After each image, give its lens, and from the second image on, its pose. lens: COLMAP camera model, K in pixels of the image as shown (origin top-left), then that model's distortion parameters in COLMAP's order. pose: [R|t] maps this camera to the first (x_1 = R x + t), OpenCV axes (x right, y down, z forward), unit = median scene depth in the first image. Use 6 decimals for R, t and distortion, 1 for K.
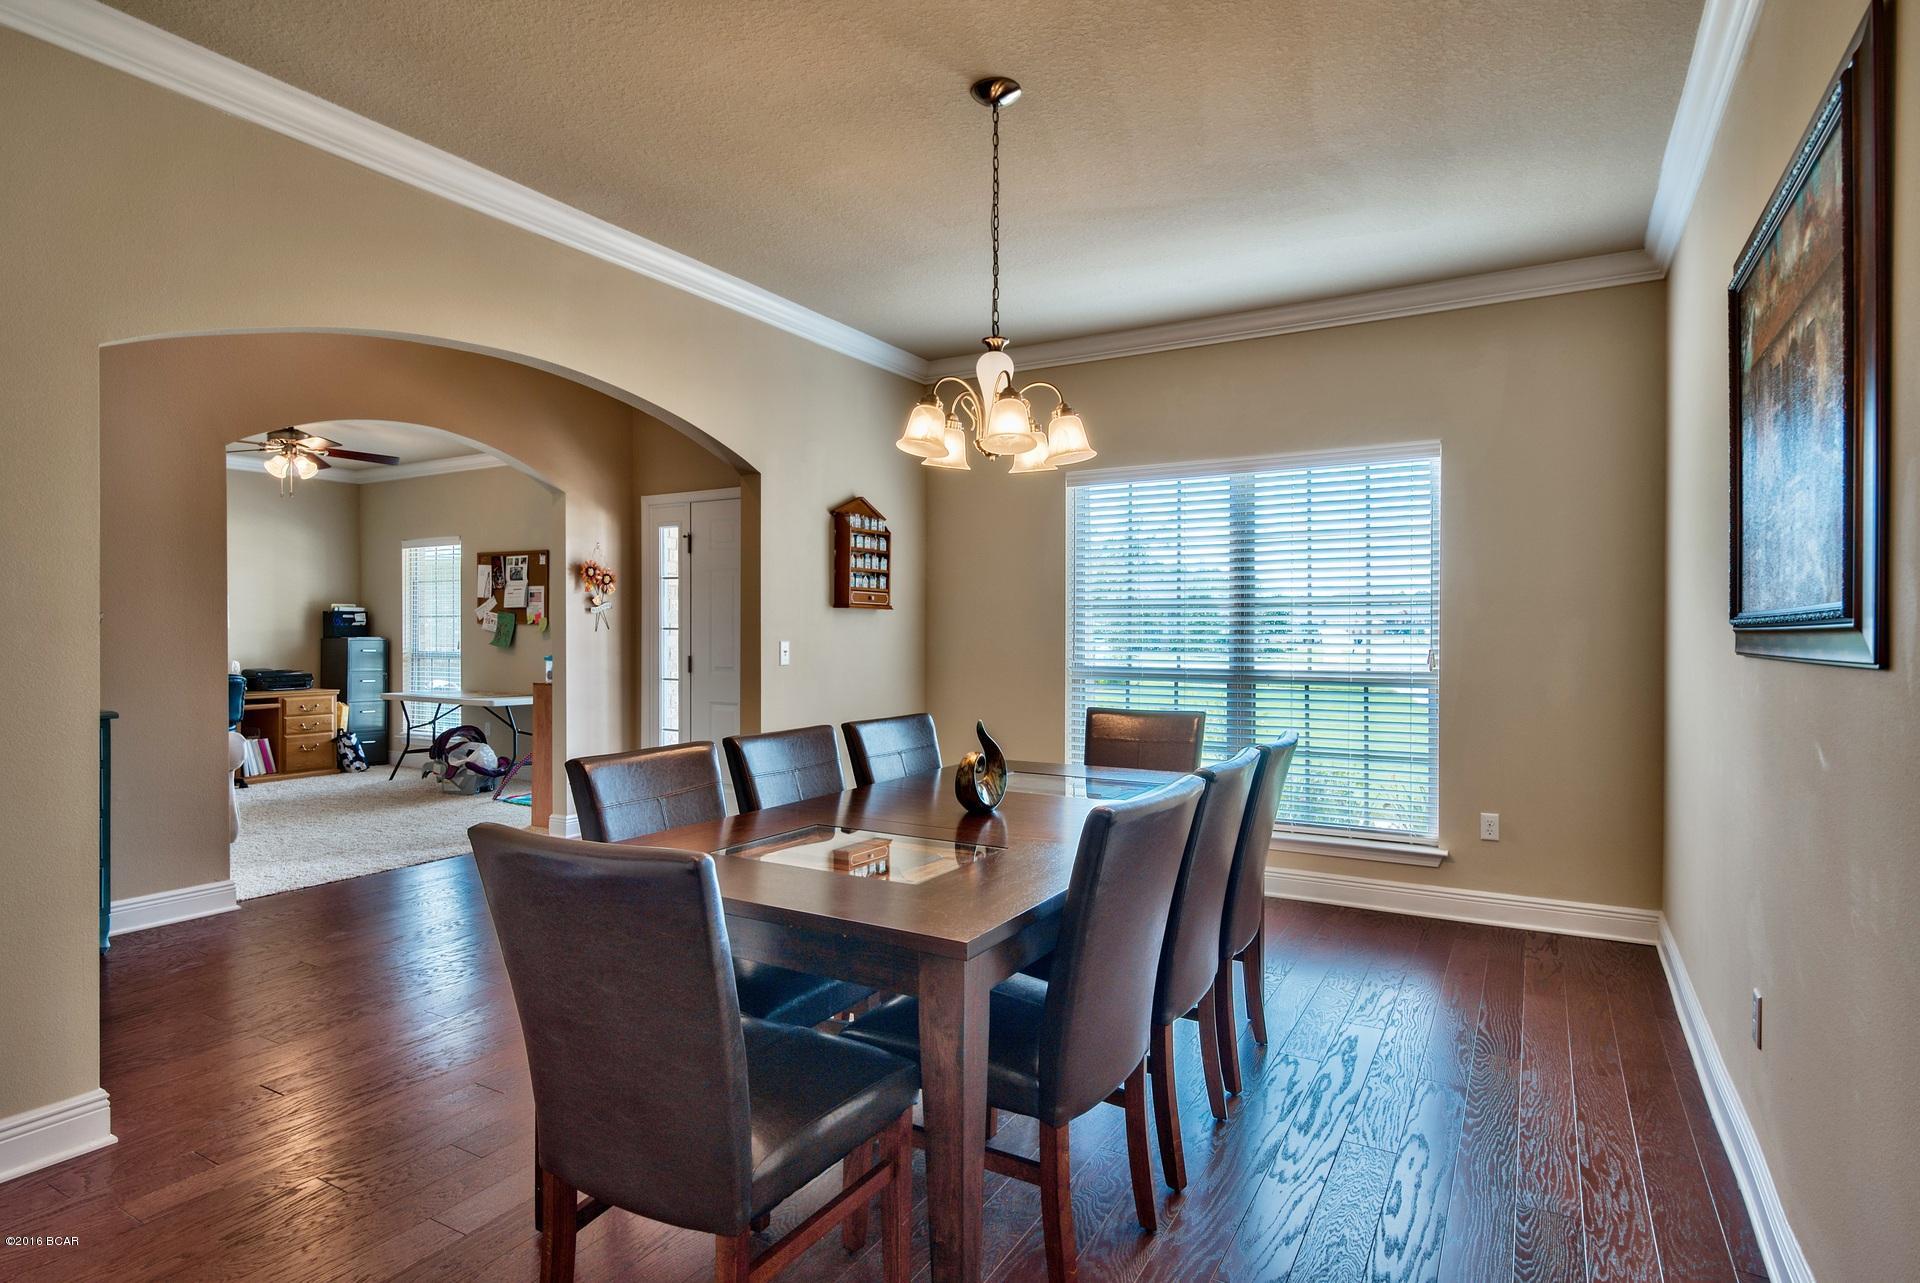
lens RADIAL K [[987.9, 0, 938.2], [0, 987.9, 631.6], [0, 0, 1]] dist [-0.000051, 0.001783]
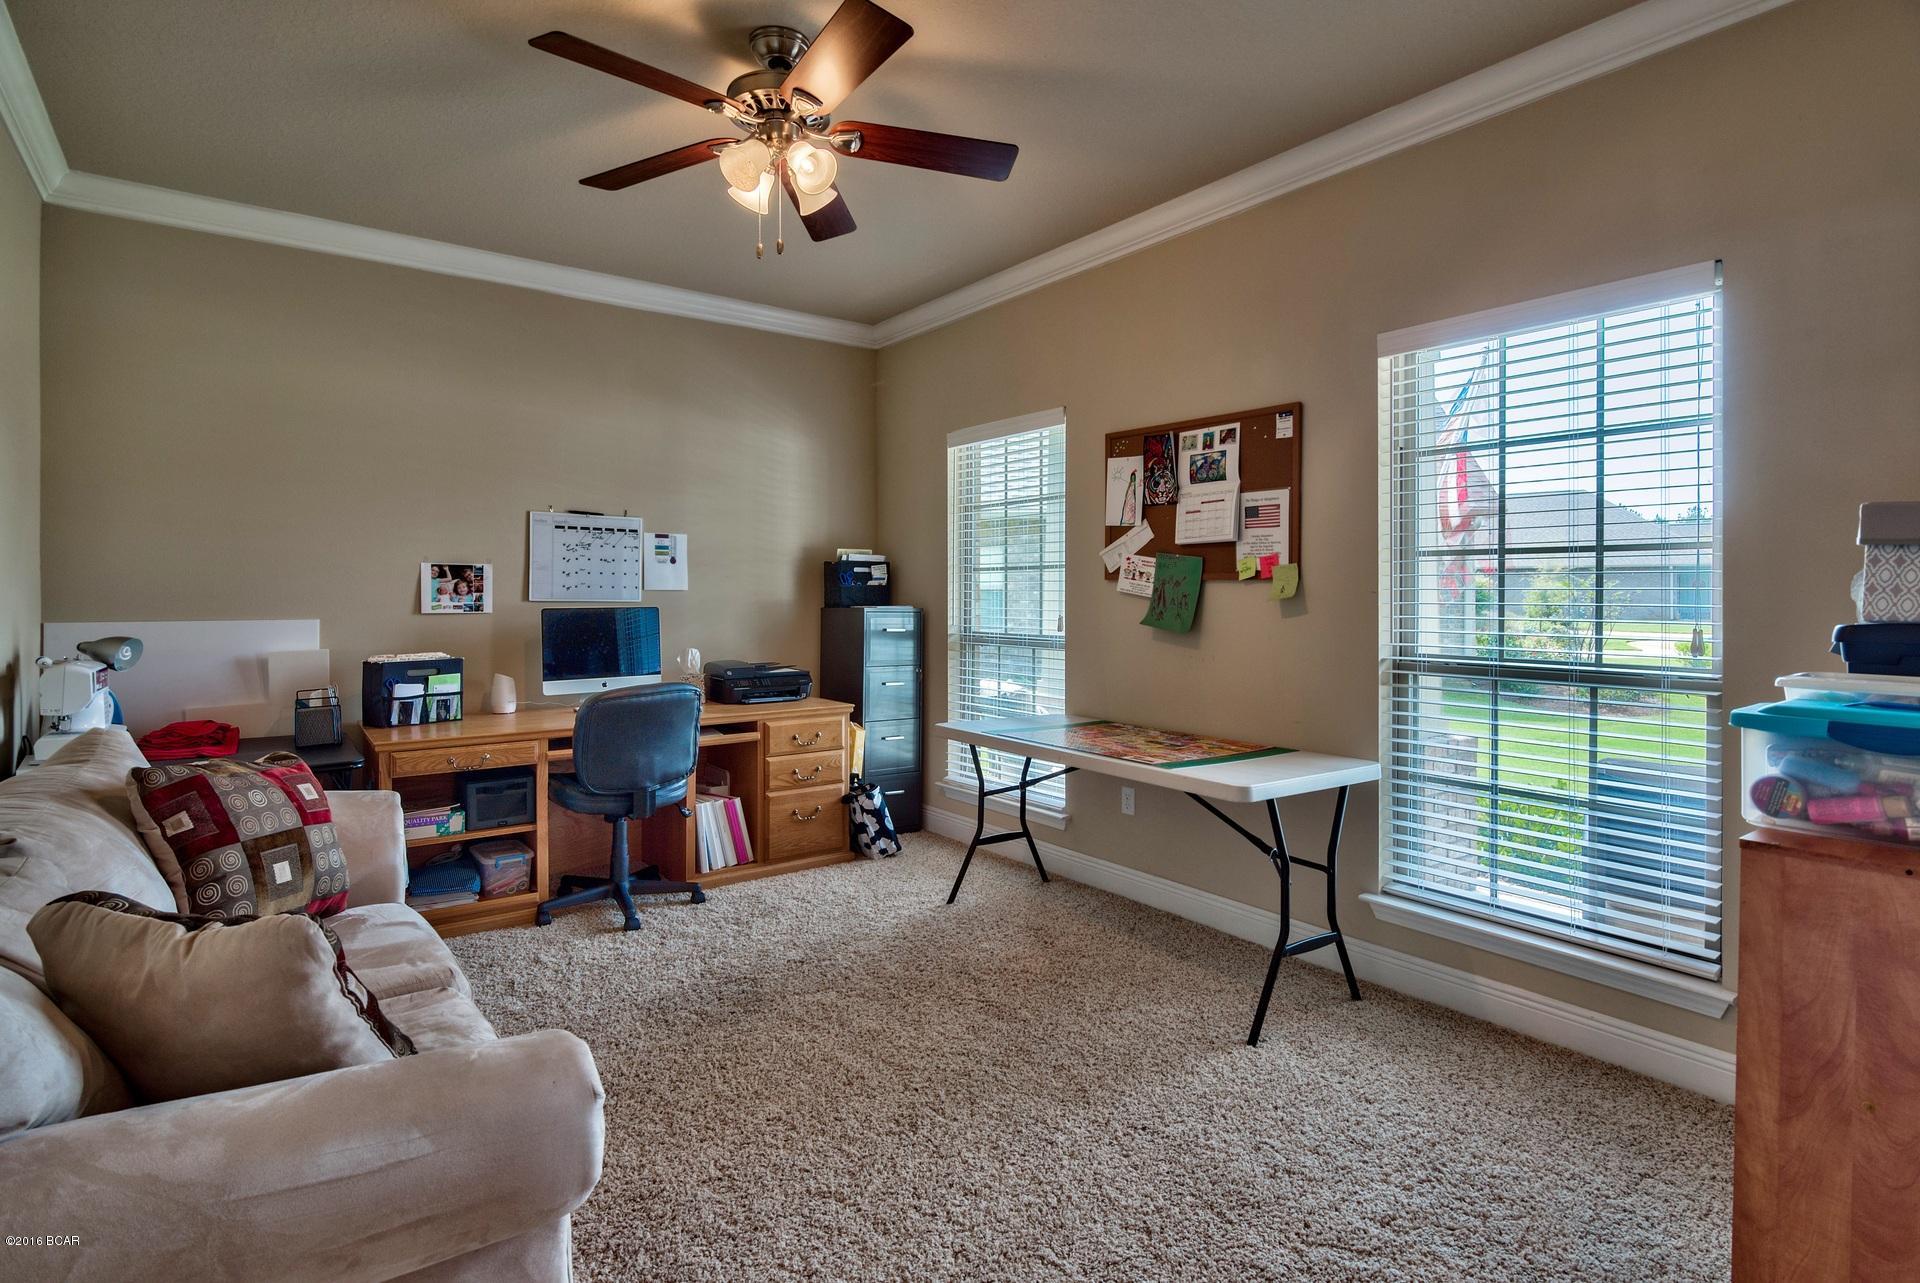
lens RADIAL K [[946.3, 0, 960.0], [0, 946.3, 594.8], [0, 0, 1]] dist [-0.004769, -0.000448]
pose [[0.924861, 0.000923, -0.380304, -0.358071], [-0.001245, 0.999999, -0.000598, -0.000595], [0.380303, 0.001027, 0.924861, 0.547623]]
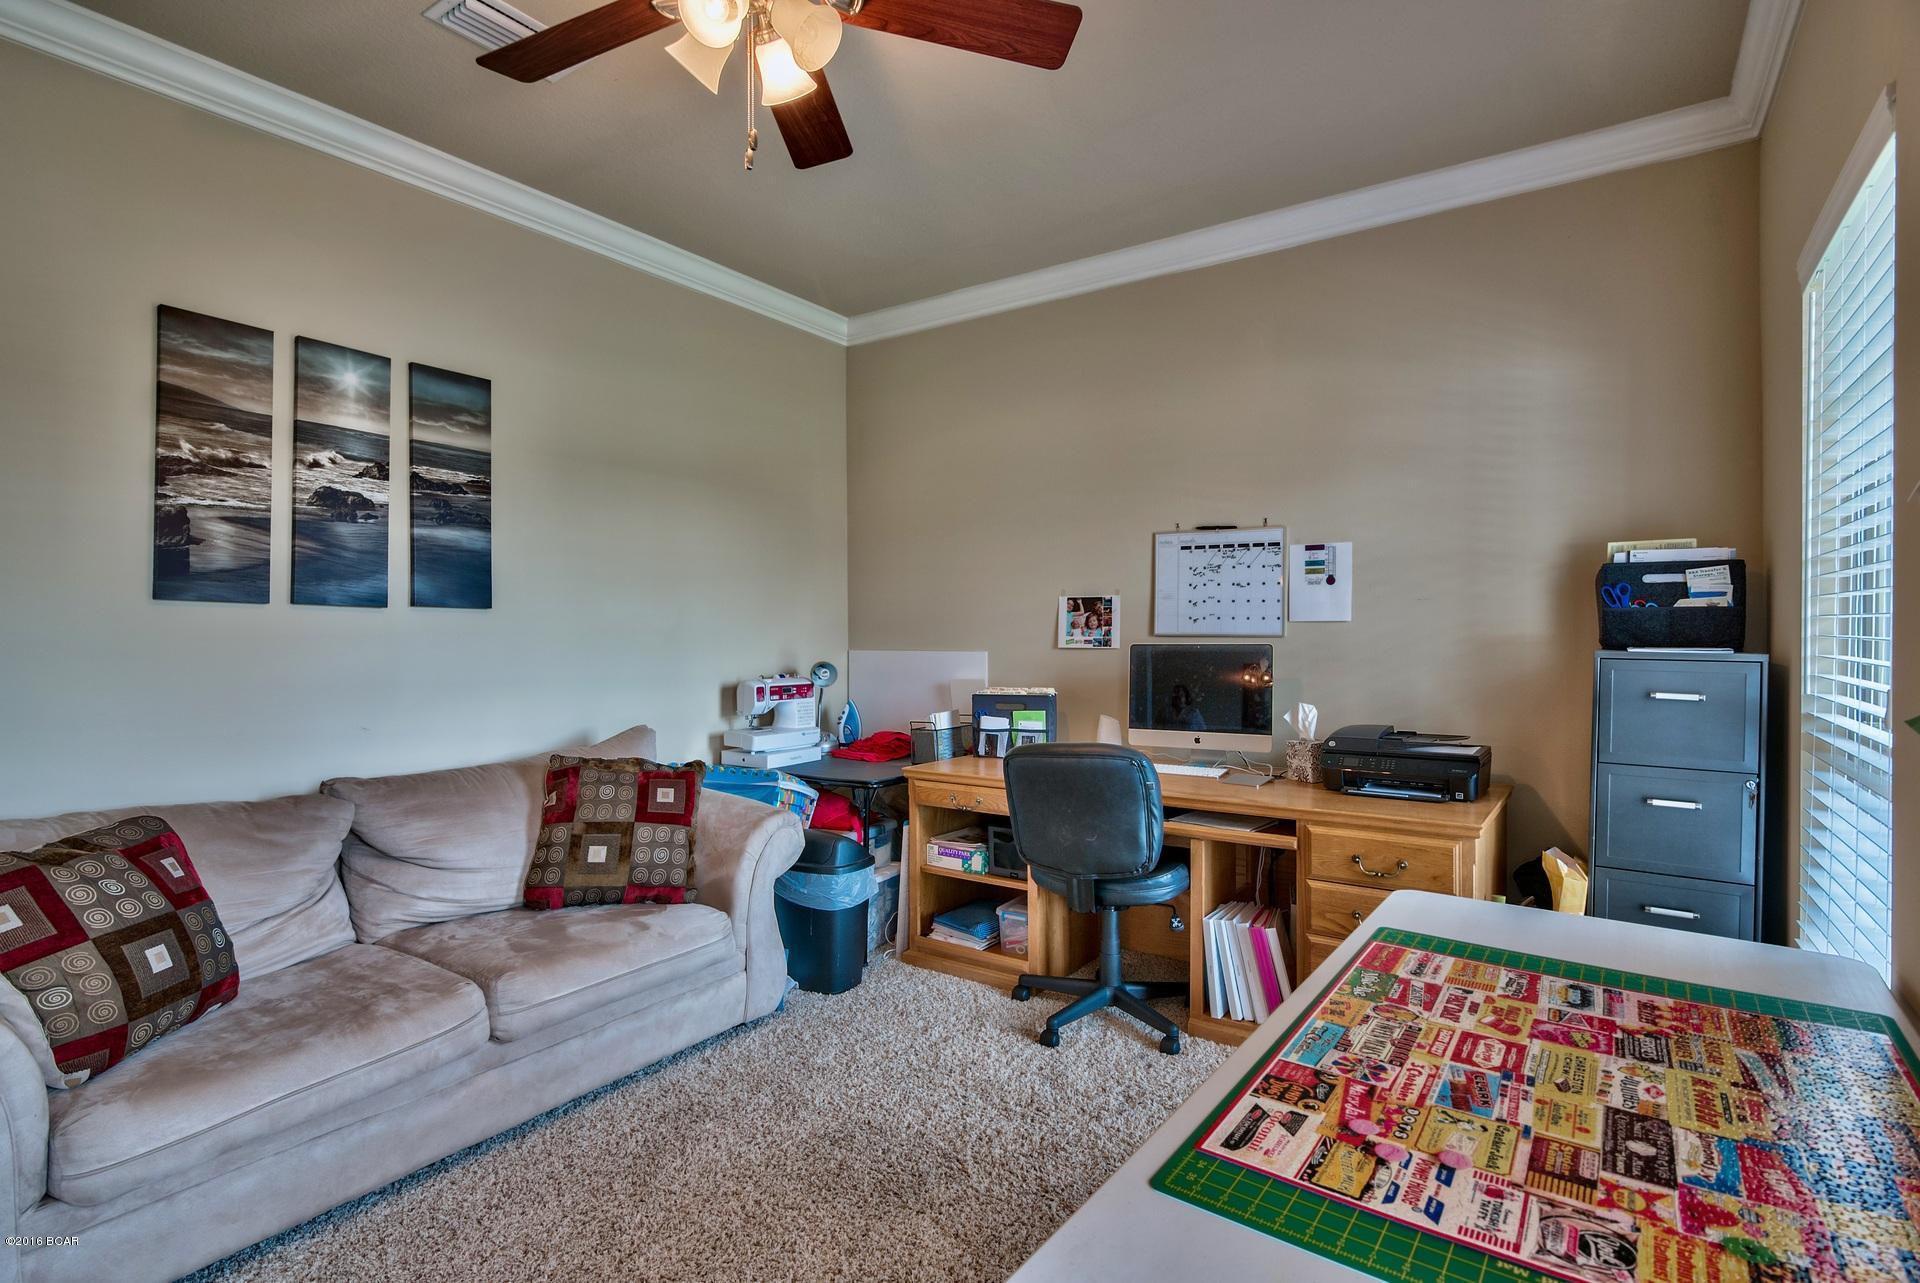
lens RADIAL K [[946.3, 0, 952.5], [0, 946.3, 646.0], [0, 0, 1]] dist [-0.004769, -0.000448]
pose [[-0.062066, 0.017629, -0.997916, -0.316042], [0.002681, 0.999843, 0.017496, -0.000475], [0.998068, -0.001590, -0.062103, 0.860956]]
